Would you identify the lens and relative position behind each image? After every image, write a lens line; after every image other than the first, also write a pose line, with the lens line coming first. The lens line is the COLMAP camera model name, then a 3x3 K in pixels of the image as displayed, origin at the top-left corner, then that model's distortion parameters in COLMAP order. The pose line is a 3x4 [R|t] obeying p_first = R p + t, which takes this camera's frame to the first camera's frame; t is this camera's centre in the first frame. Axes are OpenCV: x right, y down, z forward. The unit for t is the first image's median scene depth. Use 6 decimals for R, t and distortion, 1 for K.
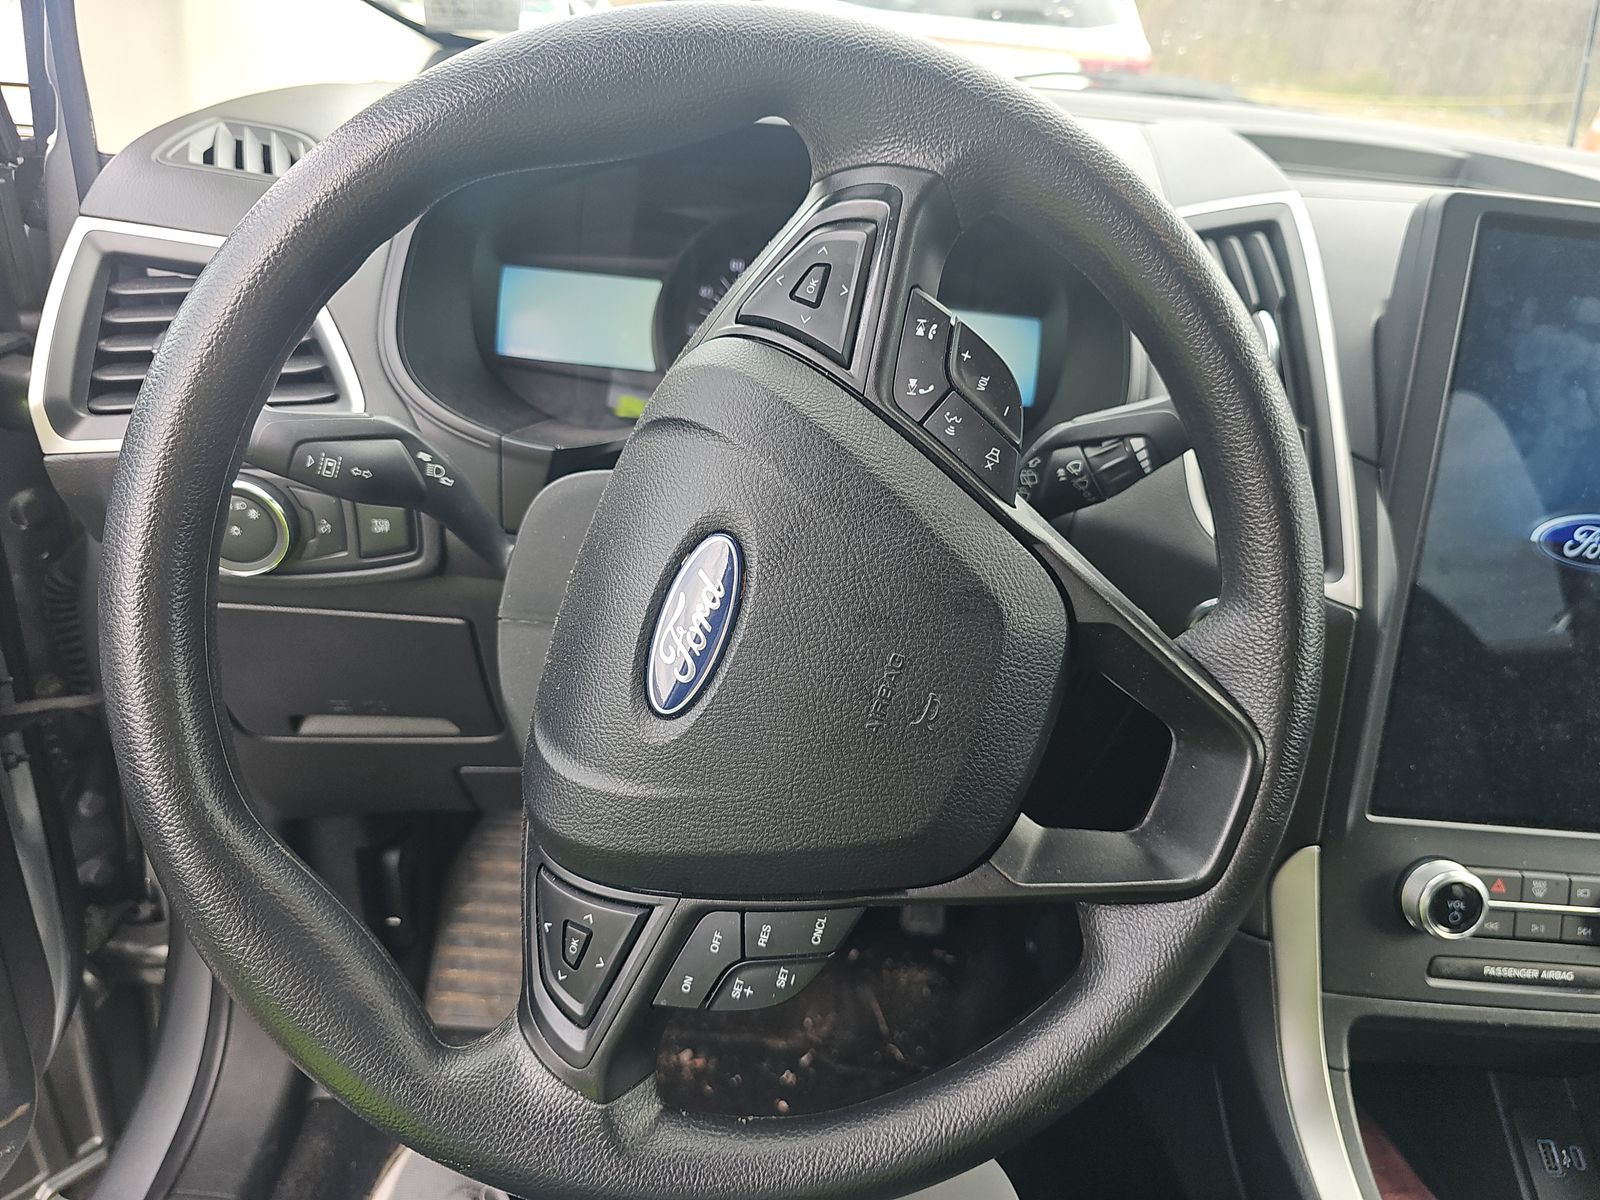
lens RADIAL K [[1073.9, 0, 798.7], [0, 1073.9, 594.0], [0, 0, 1]] dist [0.015854, -0.011298]
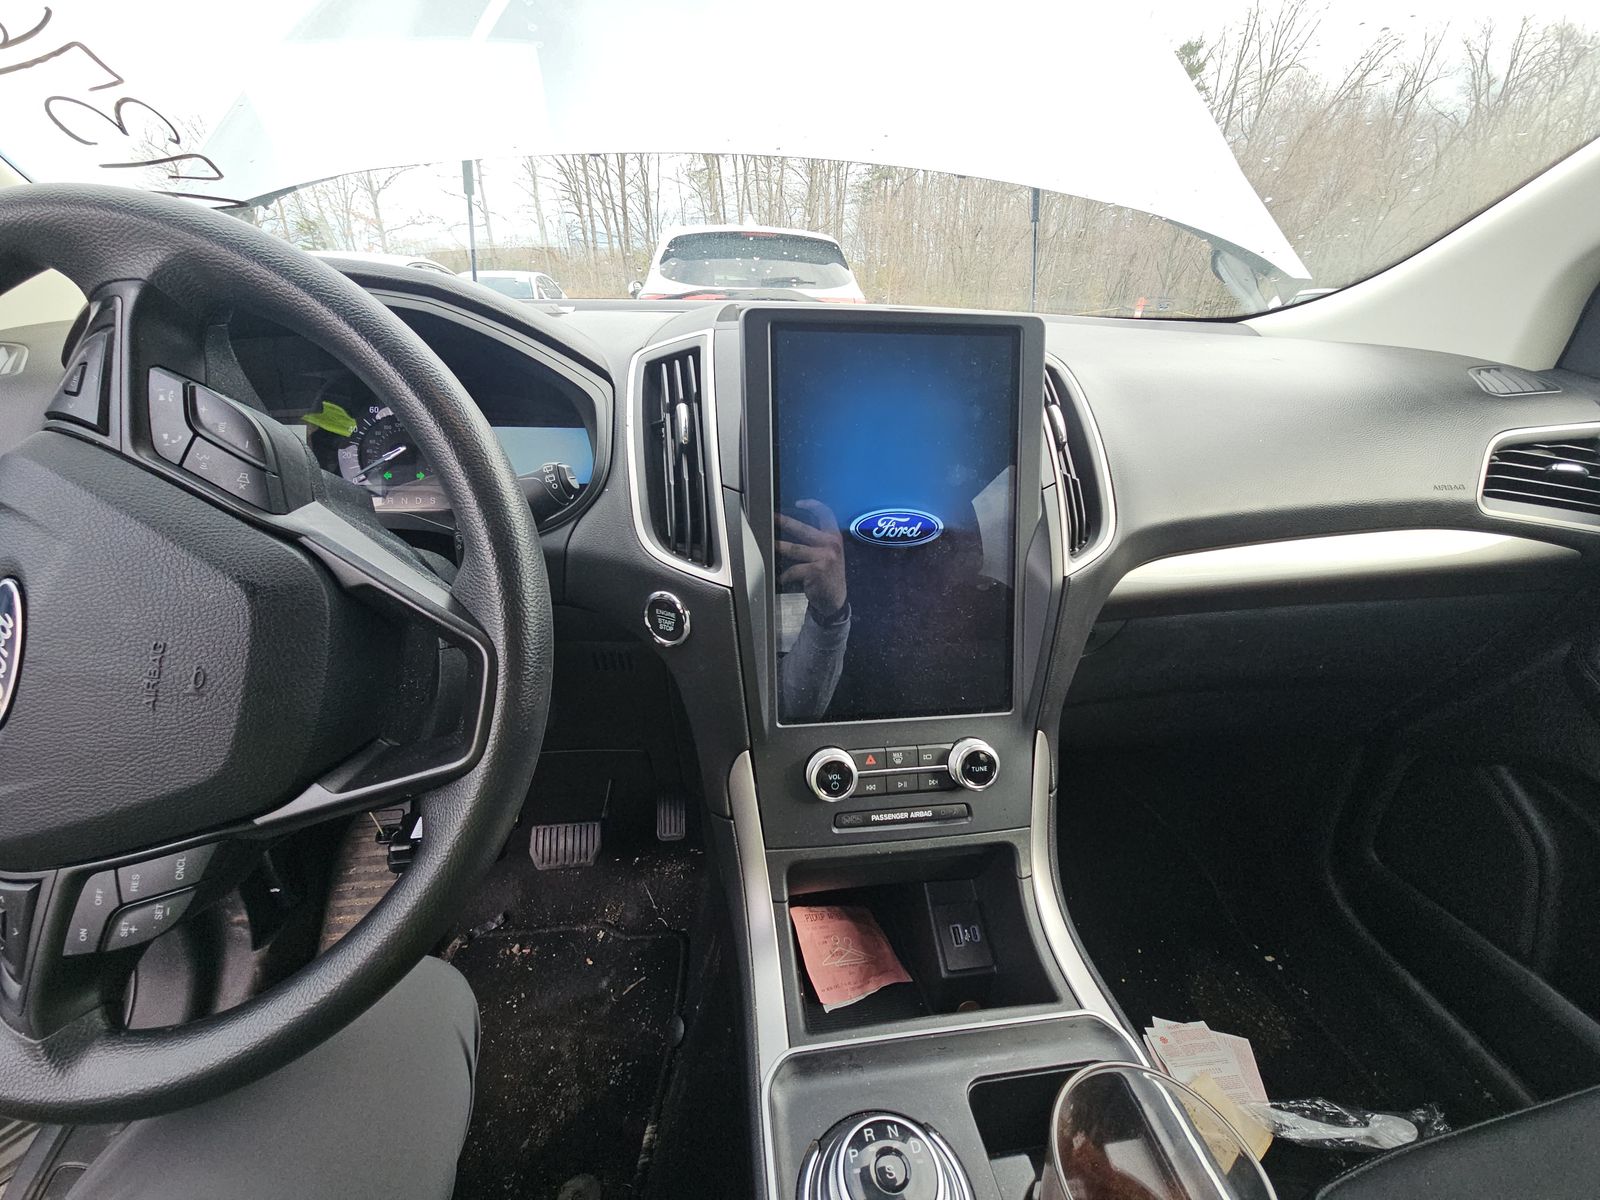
lens RADIAL K [[636.2, 0, 794.3], [0, 636.2, 598.9], [0, 0, 1]] dist [0.007703, -0.000096]
pose [[0.989051, -0.117379, 0.089447, 0.490483], [0.122239, 0.991193, -0.050928, 0.080043], [-0.082682, 0.061304, 0.994689, 0.113270]]
